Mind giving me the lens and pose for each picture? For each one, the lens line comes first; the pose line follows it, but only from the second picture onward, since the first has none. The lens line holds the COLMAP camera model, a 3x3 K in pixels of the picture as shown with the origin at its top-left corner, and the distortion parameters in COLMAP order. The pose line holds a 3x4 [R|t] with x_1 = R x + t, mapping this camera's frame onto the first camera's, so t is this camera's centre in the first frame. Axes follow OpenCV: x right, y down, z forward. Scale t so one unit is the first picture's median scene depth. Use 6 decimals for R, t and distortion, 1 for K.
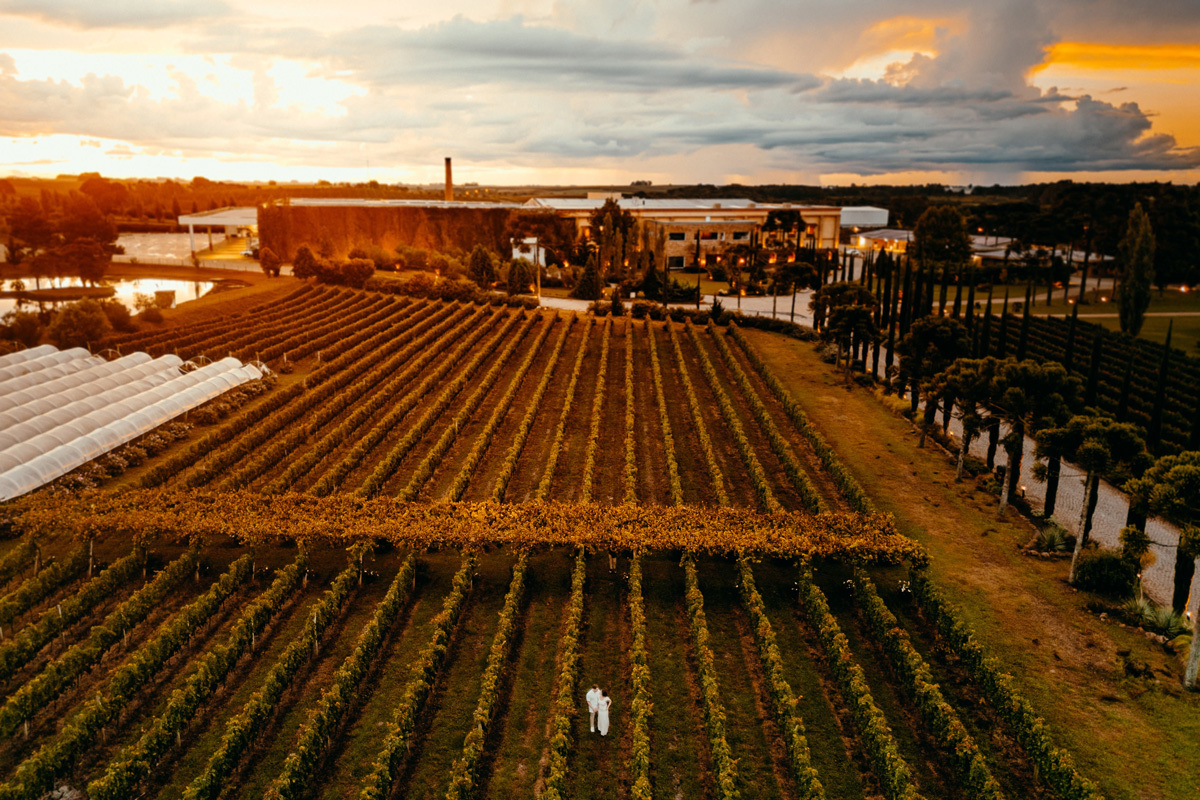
lens RADIAL K [[850.1, 0, 600.0], [0, 850.1, 400.0], [0, 0, 1]] dist [0.076571, -0.076067]
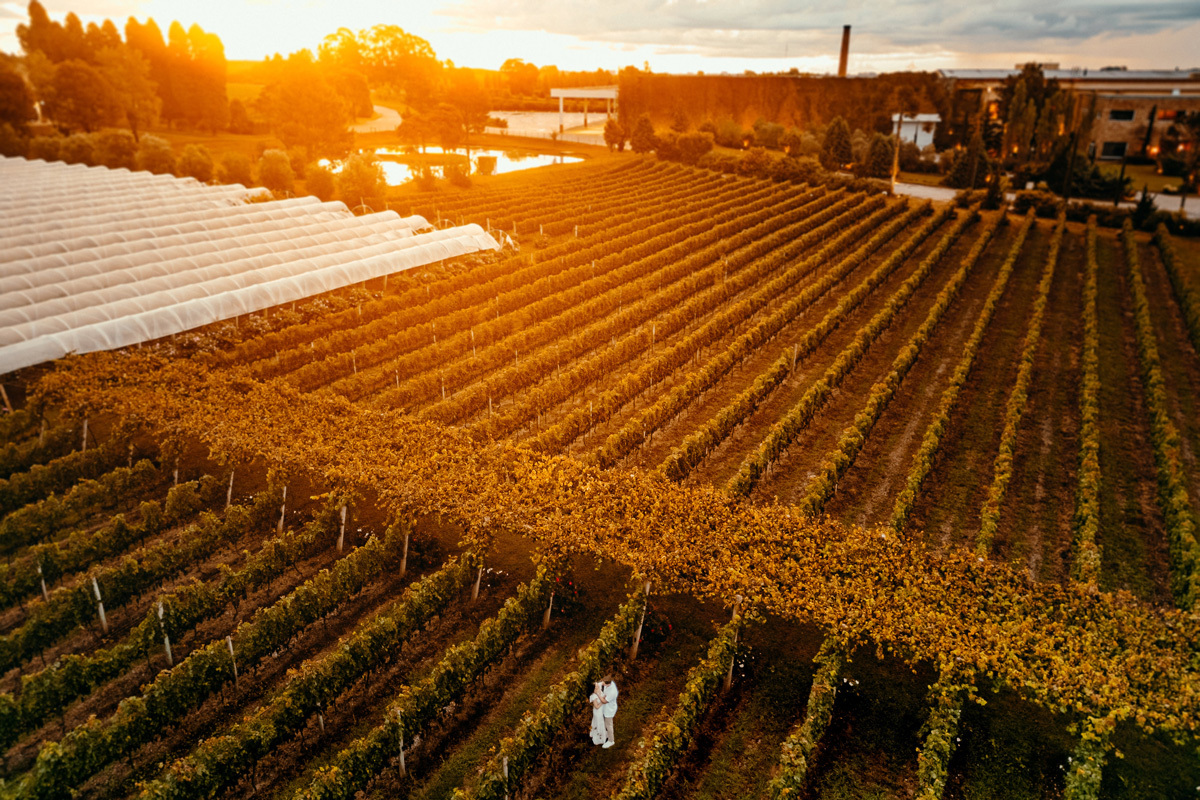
lens RADIAL K [[850.1, 0, 600.0], [0, 850.1, 400.0], [0, 0, 1]] dist [0.076571, -0.076067]
pose [[0.899199, 0.153656, -0.409671, 0.043723], [-0.103334, 0.984399, 0.142408, -0.004914], [0.425162, -0.085720, 0.901049, 0.131515]]
